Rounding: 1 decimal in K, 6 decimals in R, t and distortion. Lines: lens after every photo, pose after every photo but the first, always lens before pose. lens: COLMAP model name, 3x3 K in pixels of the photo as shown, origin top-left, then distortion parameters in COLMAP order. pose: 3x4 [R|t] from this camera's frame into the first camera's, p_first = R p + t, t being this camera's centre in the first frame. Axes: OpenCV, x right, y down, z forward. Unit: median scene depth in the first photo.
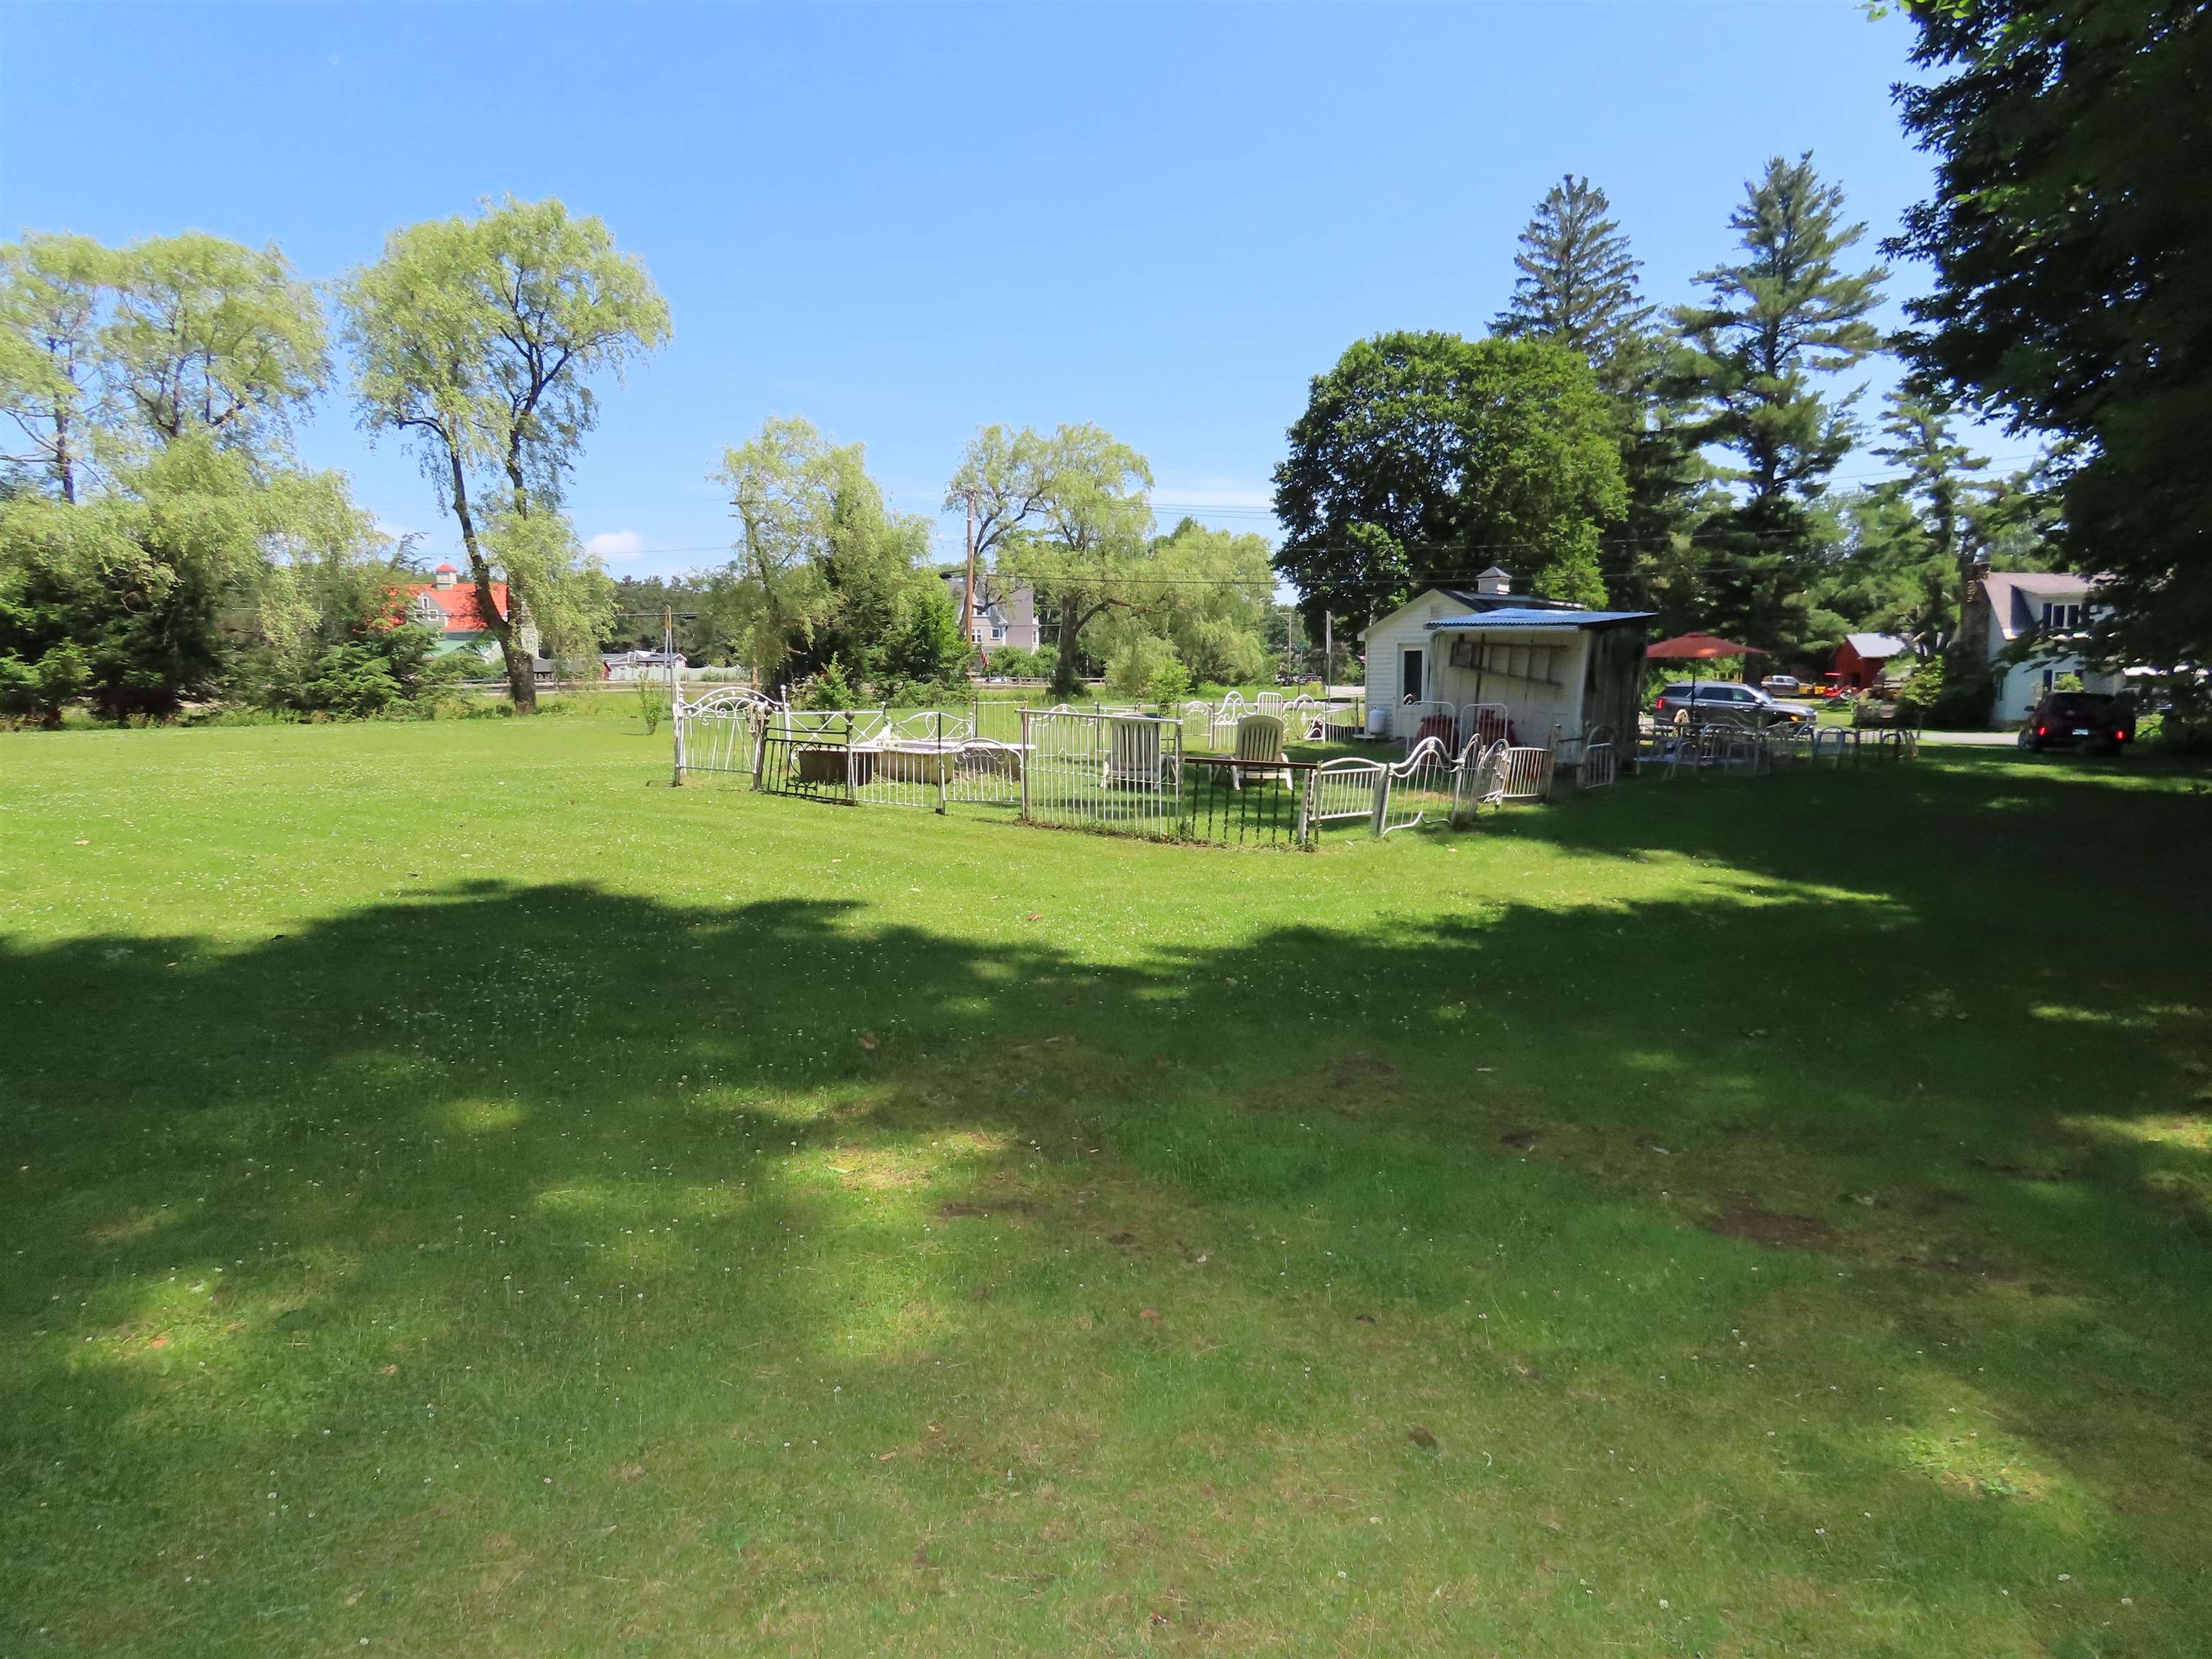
lens RADIAL K [[1394.0, 0, 1103.9], [0, 1394.0, 826.5], [0, 0, 1]] dist [-0.008367, 0.002565]
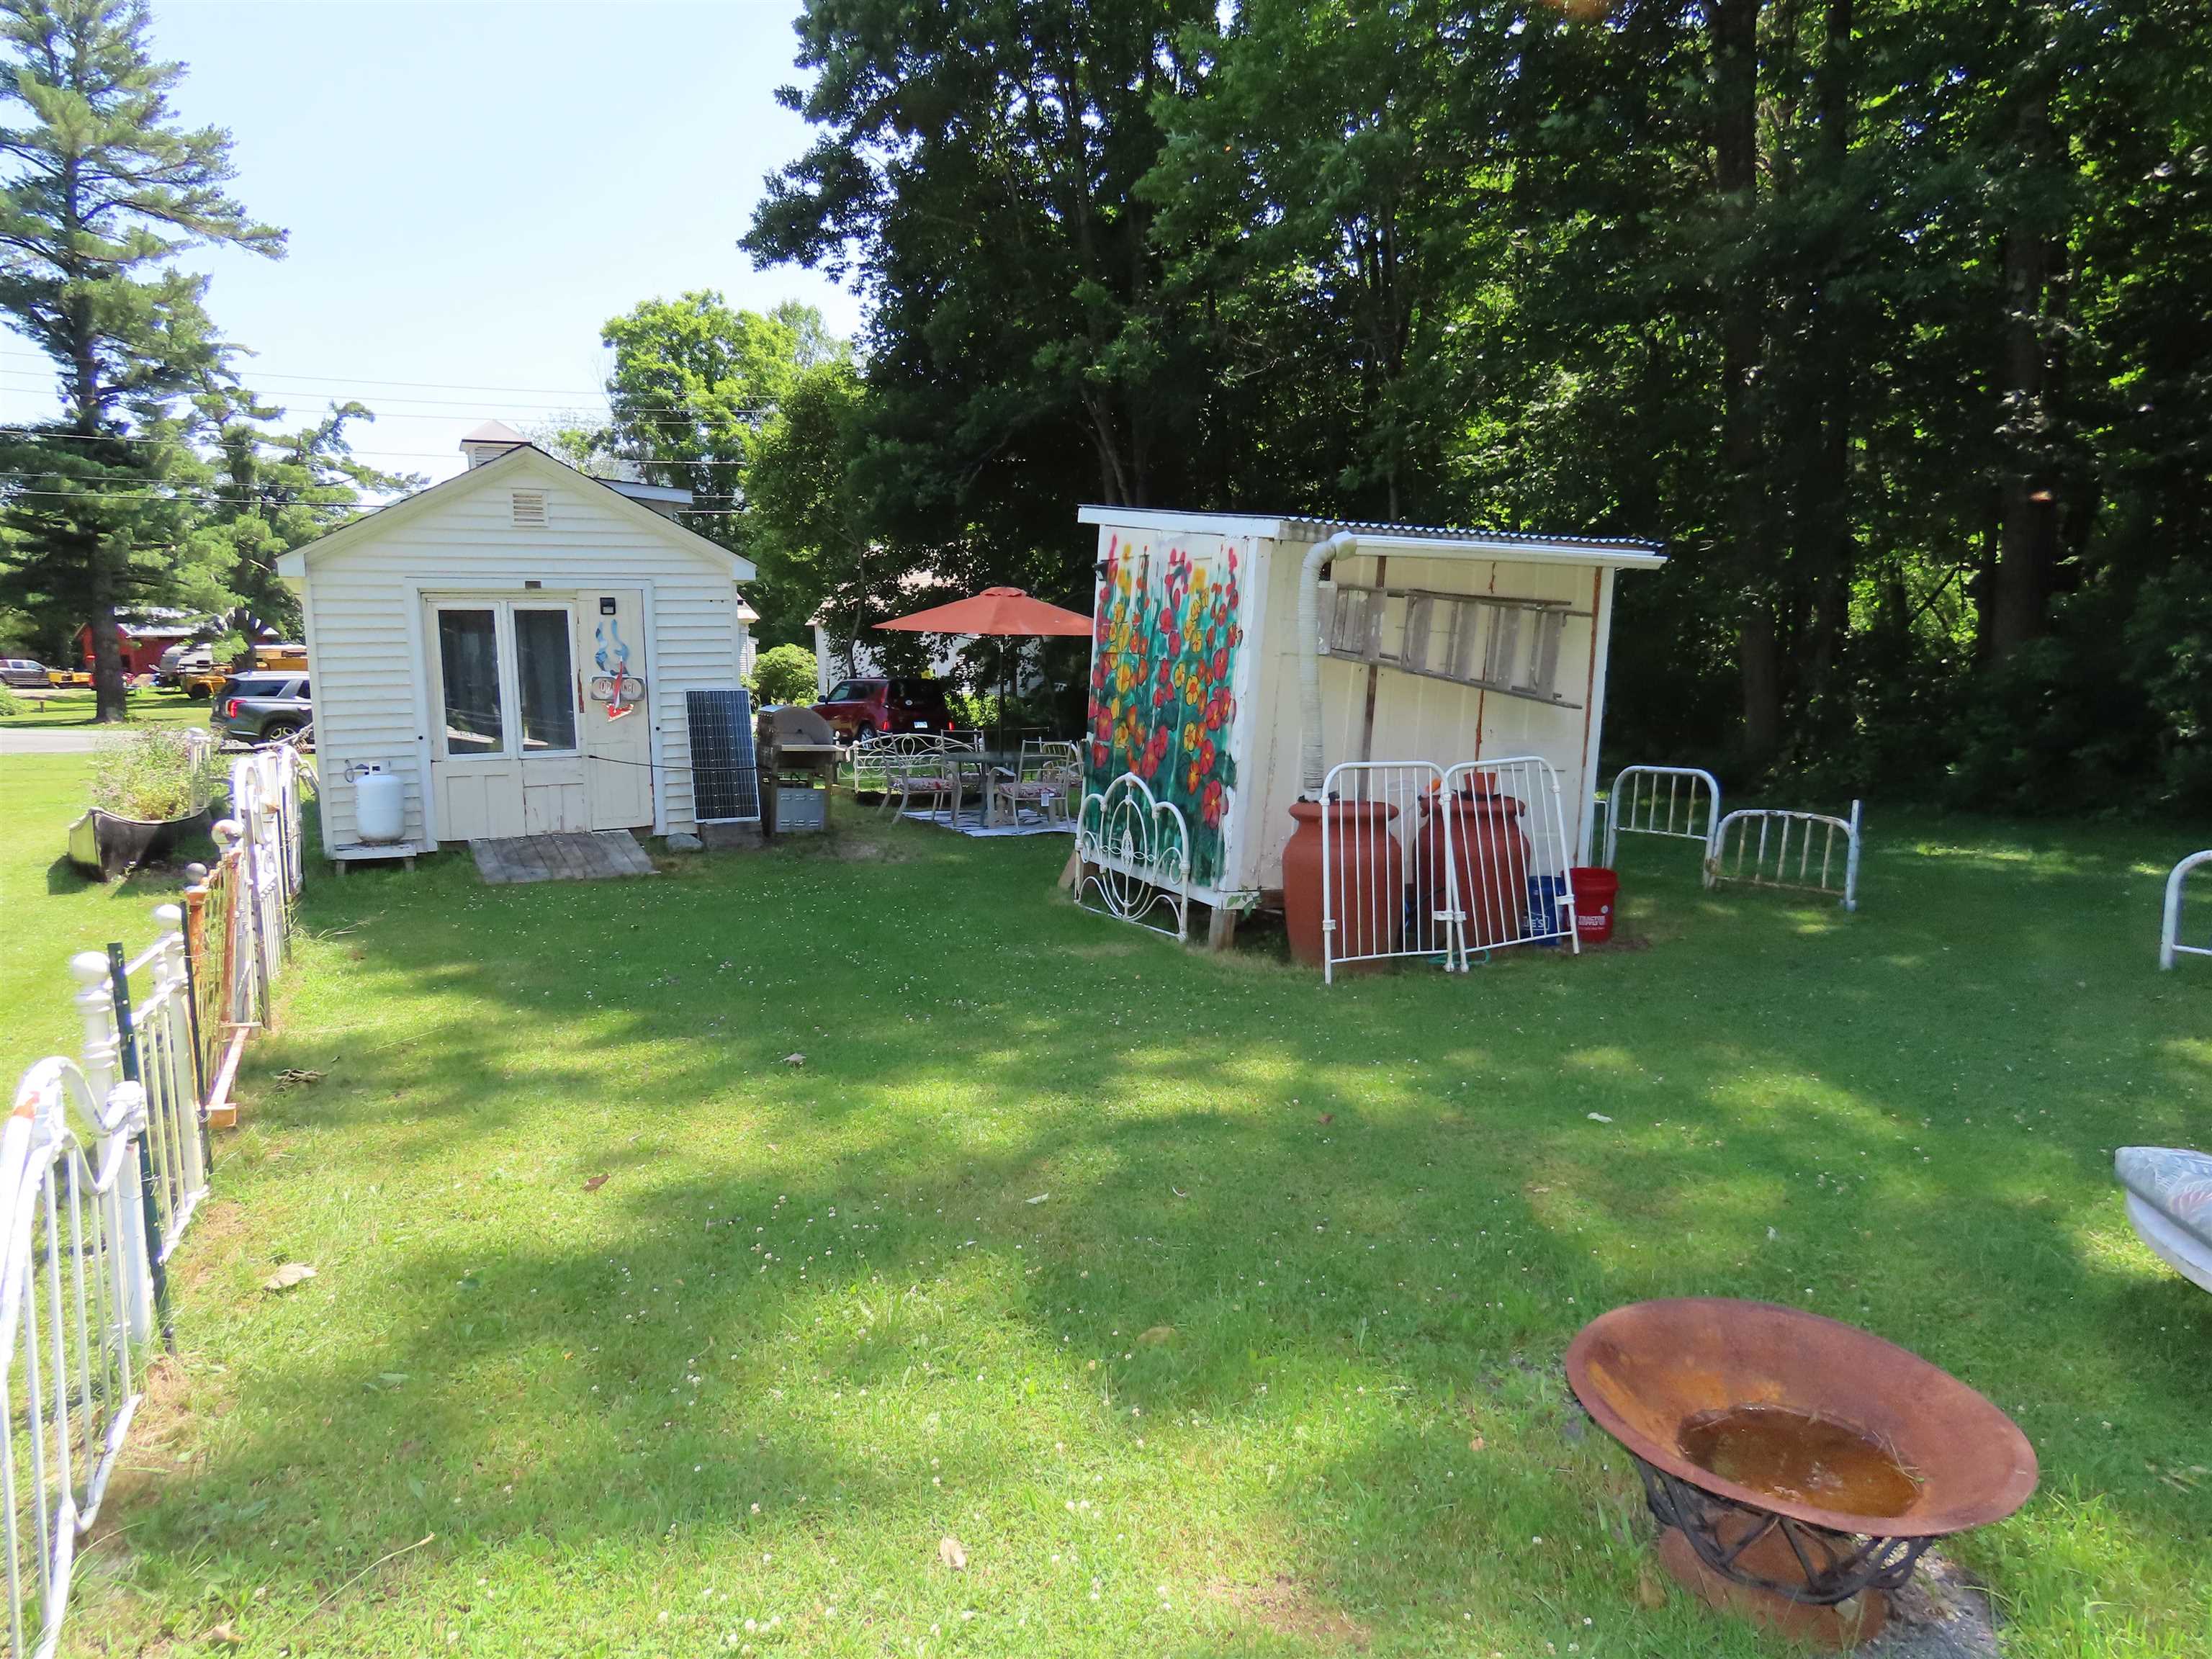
lens RADIAL K [[1394.0, 0, 1105.8], [0, 1394.0, 834.1], [0, 0, 1]] dist [-0.008367, 0.002565]
pose [[0.357875, -0.125172, 0.925342, -0.026588], [0.106946, 0.989948, 0.092550, -0.031250], [-0.927625, 0.065840, 0.367665, 0.266020]]
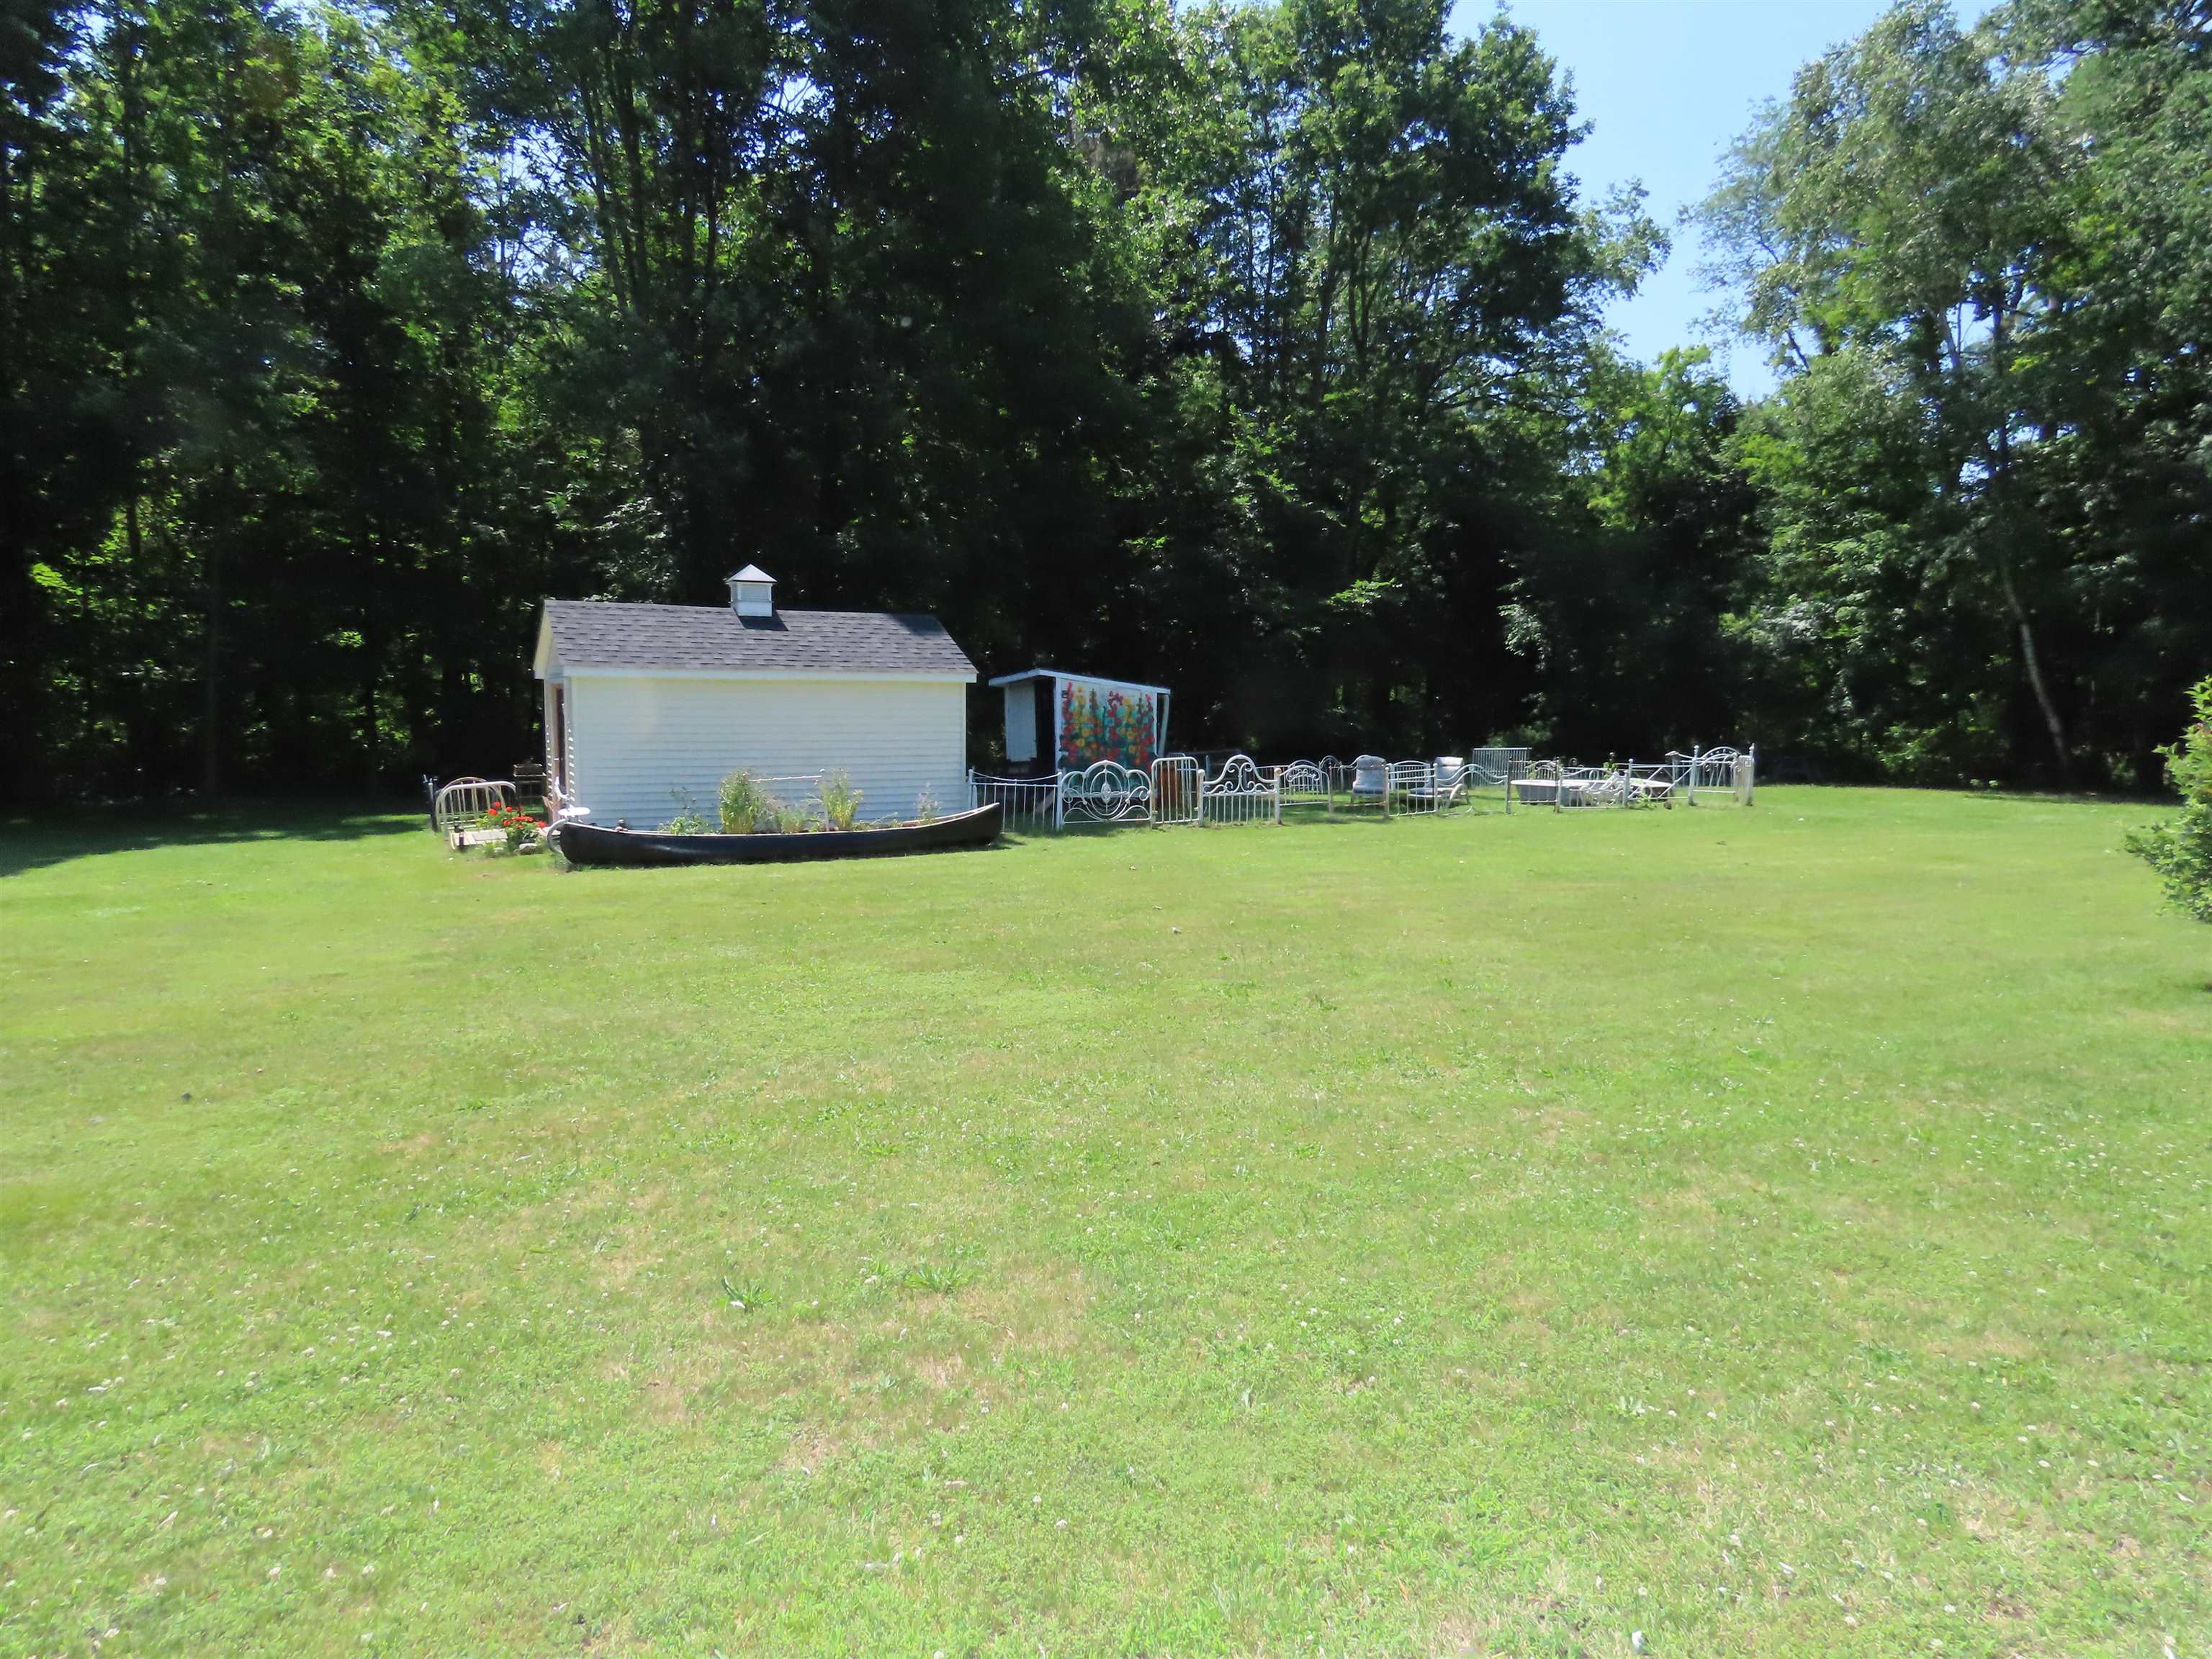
lens RADIAL K [[1394.0, 0, 1105.5], [0, 1394.0, 830.4], [0, 0, 1]] dist [-0.008367, 0.002565]
pose [[-0.925955, -0.039930, 0.375517, -0.049426], [0.029612, 0.983655, 0.177613, -0.068852], [-0.376471, 0.175582, -0.909638, 0.608862]]
